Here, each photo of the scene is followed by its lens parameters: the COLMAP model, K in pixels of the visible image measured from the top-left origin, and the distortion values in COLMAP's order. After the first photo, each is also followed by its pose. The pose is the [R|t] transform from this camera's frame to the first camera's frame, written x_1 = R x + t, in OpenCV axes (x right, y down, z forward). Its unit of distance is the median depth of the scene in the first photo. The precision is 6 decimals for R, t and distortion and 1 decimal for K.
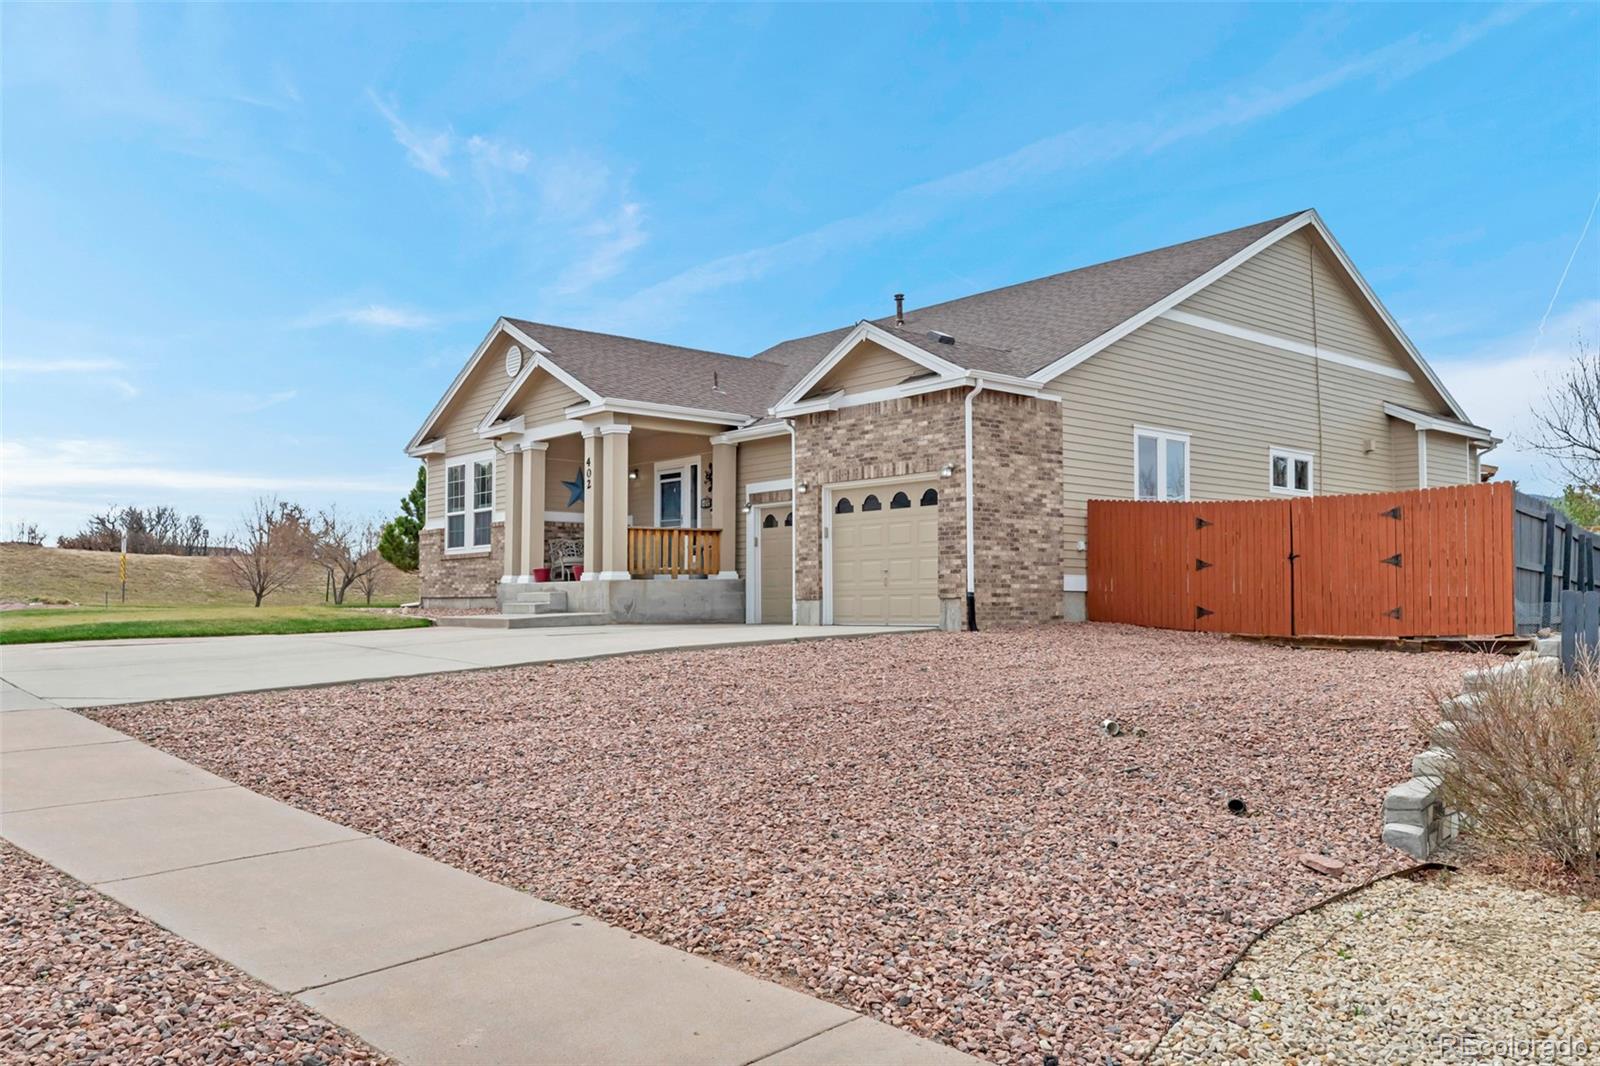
lens RADIAL K [[1229.3, 0, 805.1], [0, 1229.3, 533.8], [0, 0, 1]] dist [-0.000133, -0.000041]
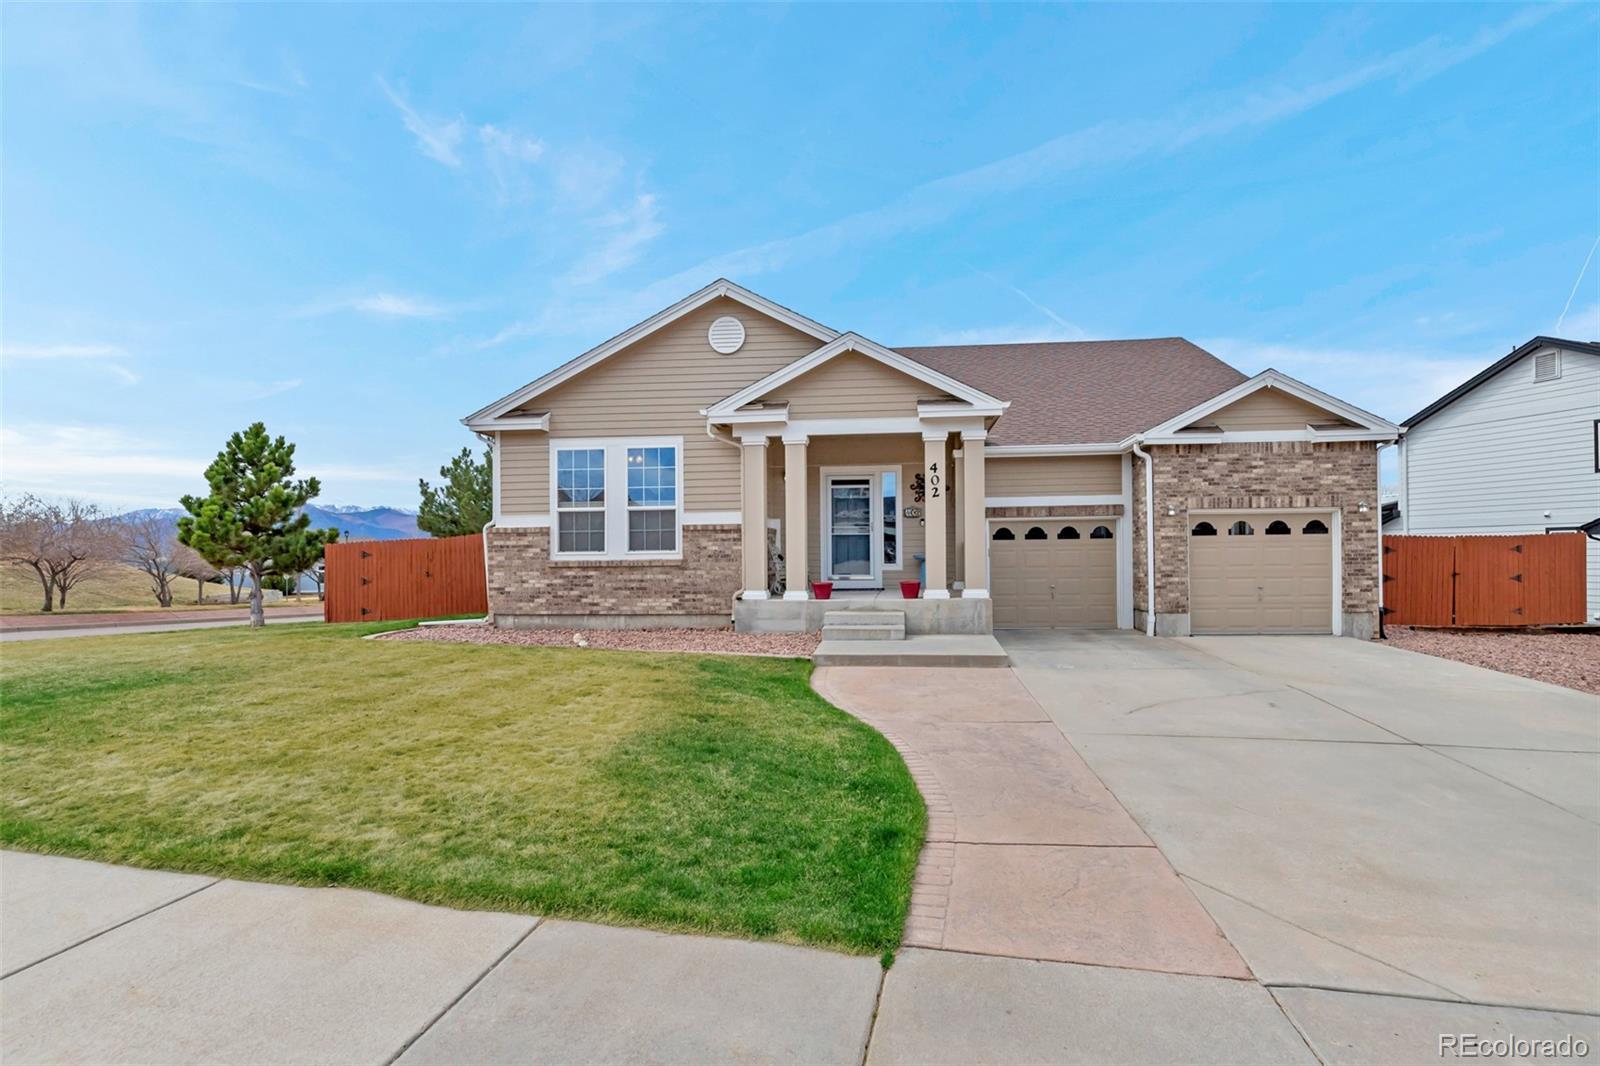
lens RADIAL K [[766.7, 0, 803.5], [0, 766.7, 545.8], [0, 0, 1]] dist [-0.001083, -0.000194]
pose [[0.726131, 0.002838, 0.687550, -0.635486], [-0.031161, 0.999100, 0.028786, -0.014238], [-0.686849, -0.042327, 0.725566, 0.653001]]
